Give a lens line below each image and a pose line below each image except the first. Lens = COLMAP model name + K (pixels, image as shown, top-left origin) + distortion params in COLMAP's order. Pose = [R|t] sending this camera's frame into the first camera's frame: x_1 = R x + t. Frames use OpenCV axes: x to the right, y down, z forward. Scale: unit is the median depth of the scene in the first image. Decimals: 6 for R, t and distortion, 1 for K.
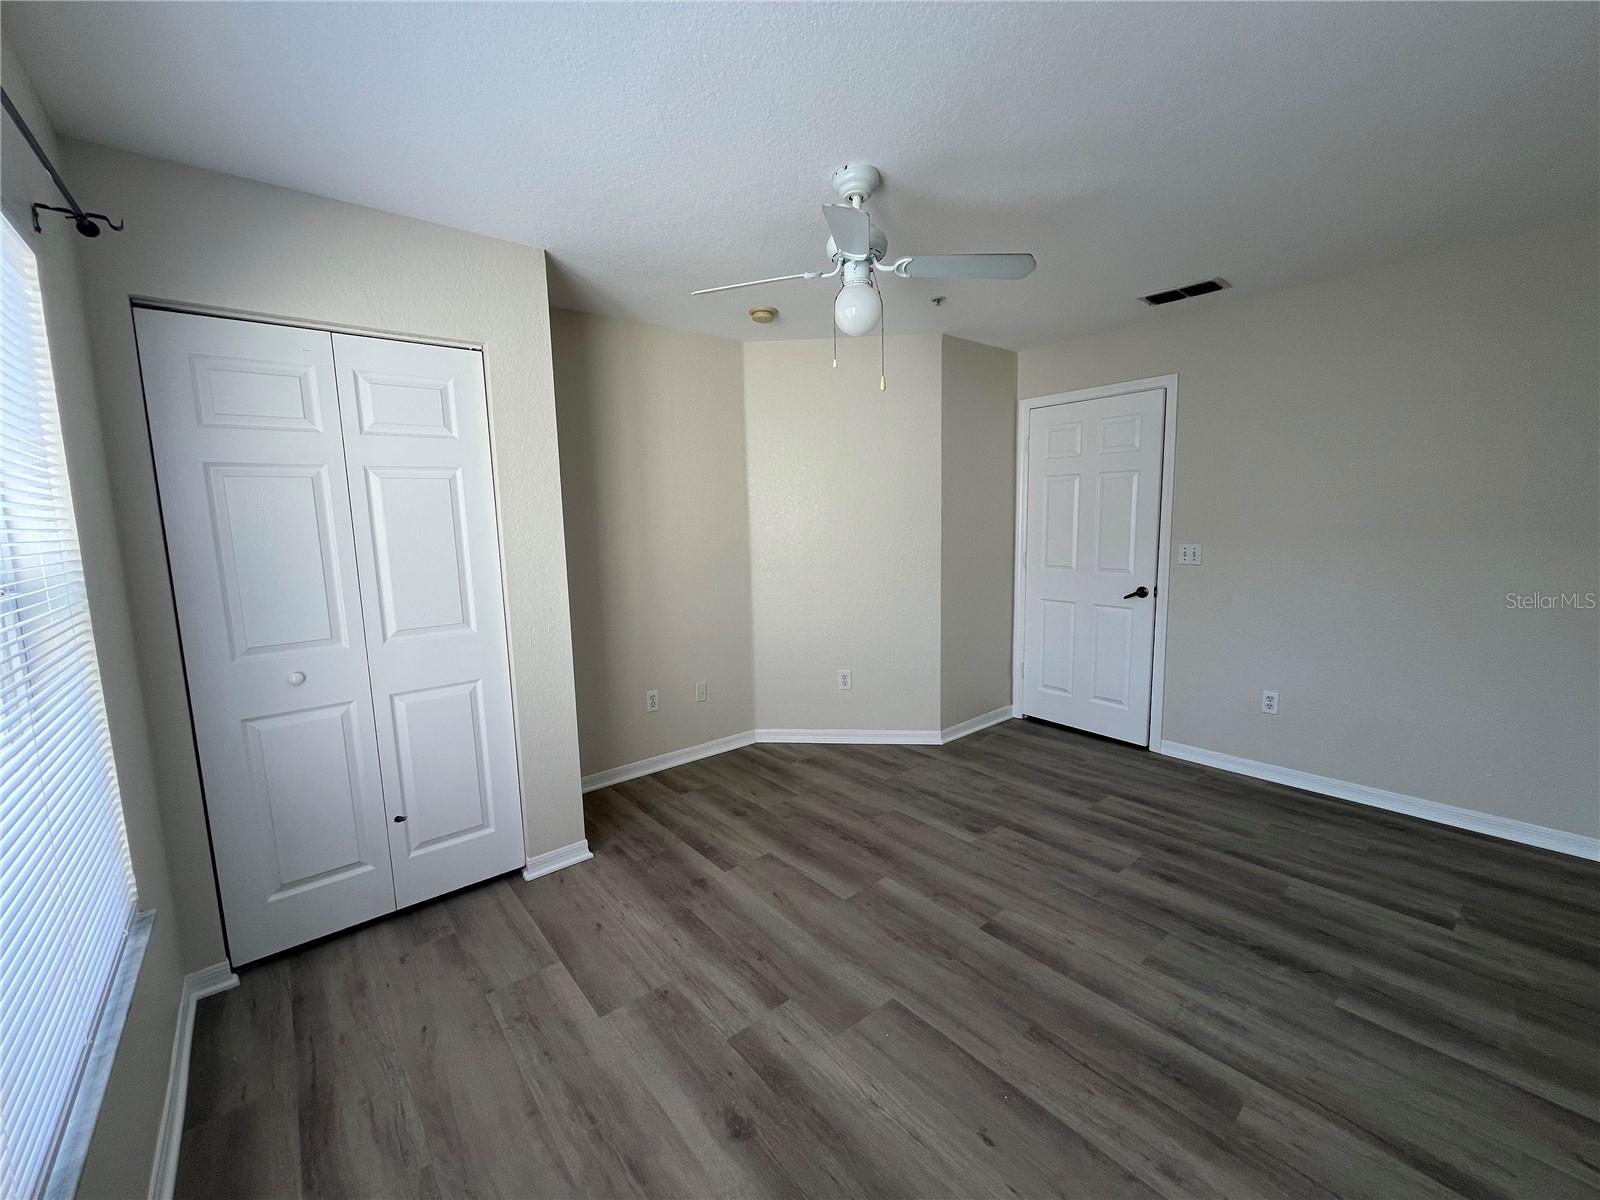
lens RADIAL K [[636.9, 0, 789.2], [0, 636.9, 596.2], [0, 0, 1]] dist [-0.004030, -0.001044]
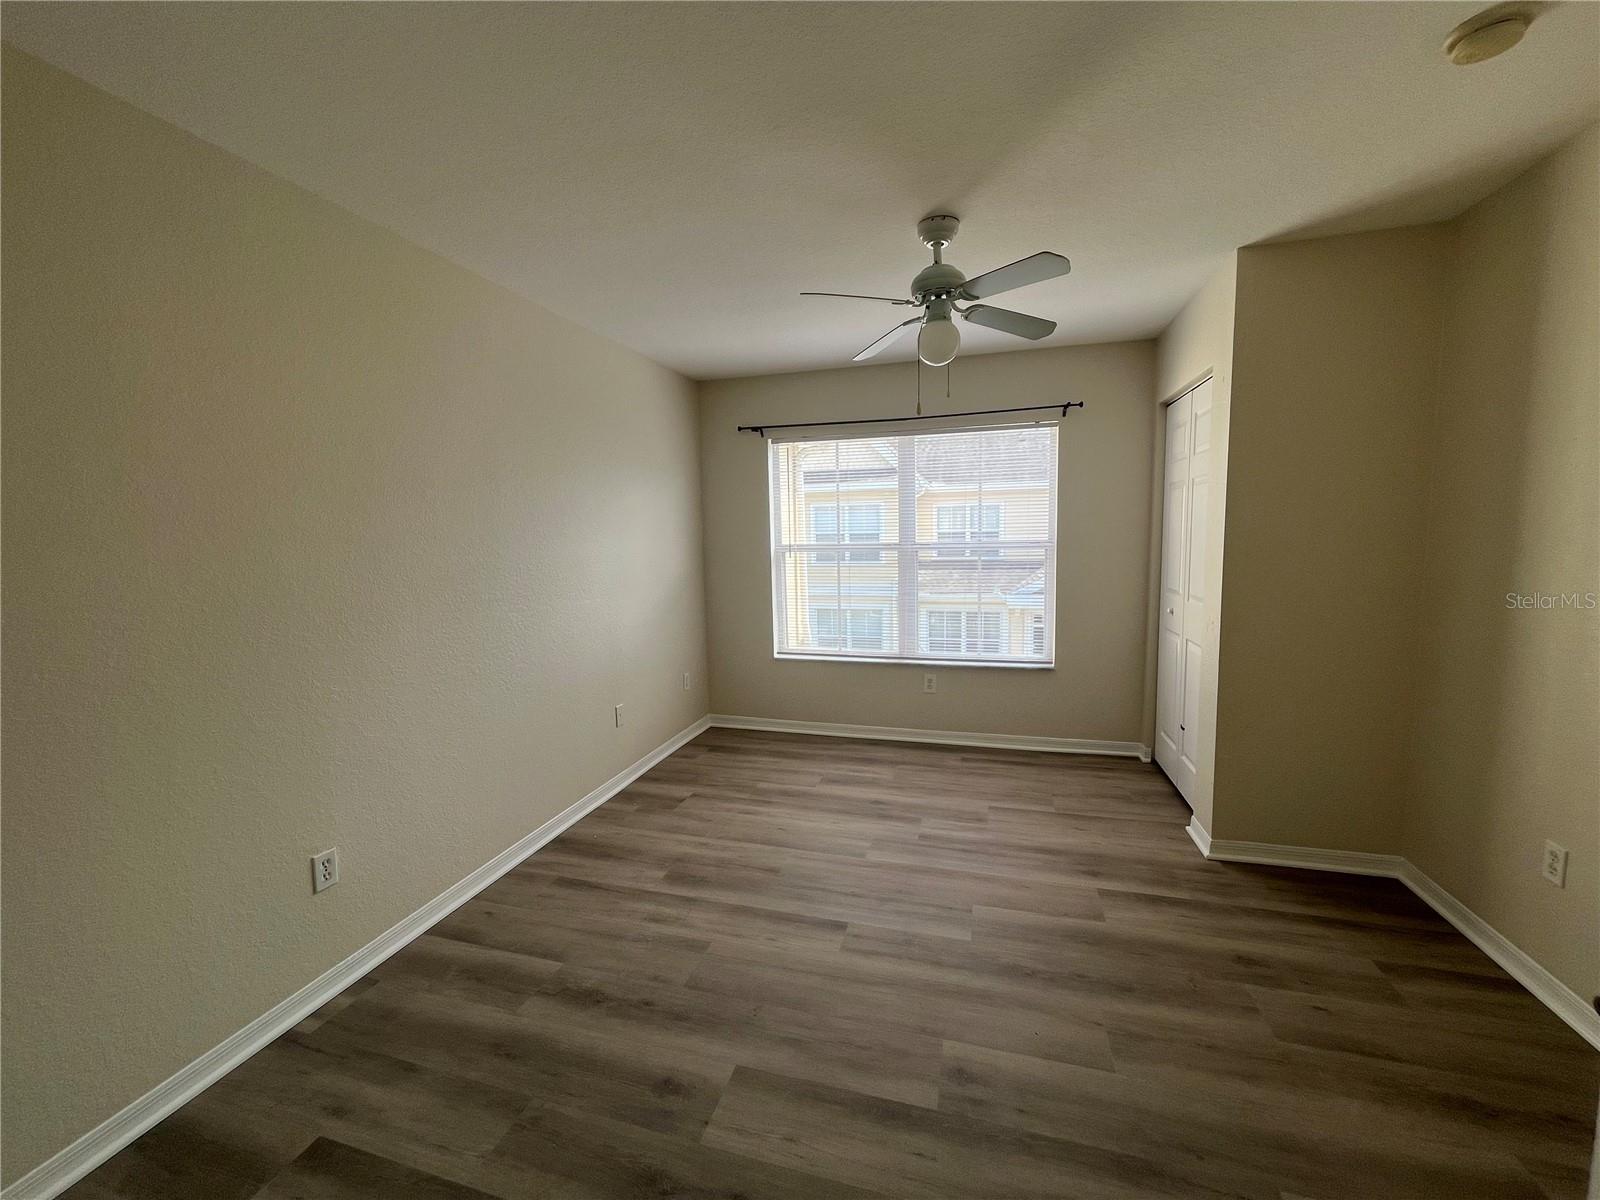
lens RADIAL K [[636.9, 0, 788.2], [0, 636.9, 606.3], [0, 0, 1]] dist [-0.004030, -0.001044]
pose [[-0.828964, 0.111859, -0.548003, 0.978460], [-0.021146, 0.972828, 0.230563, -0.246144], [0.558903, 0.202716, -0.804073, 1.835179]]
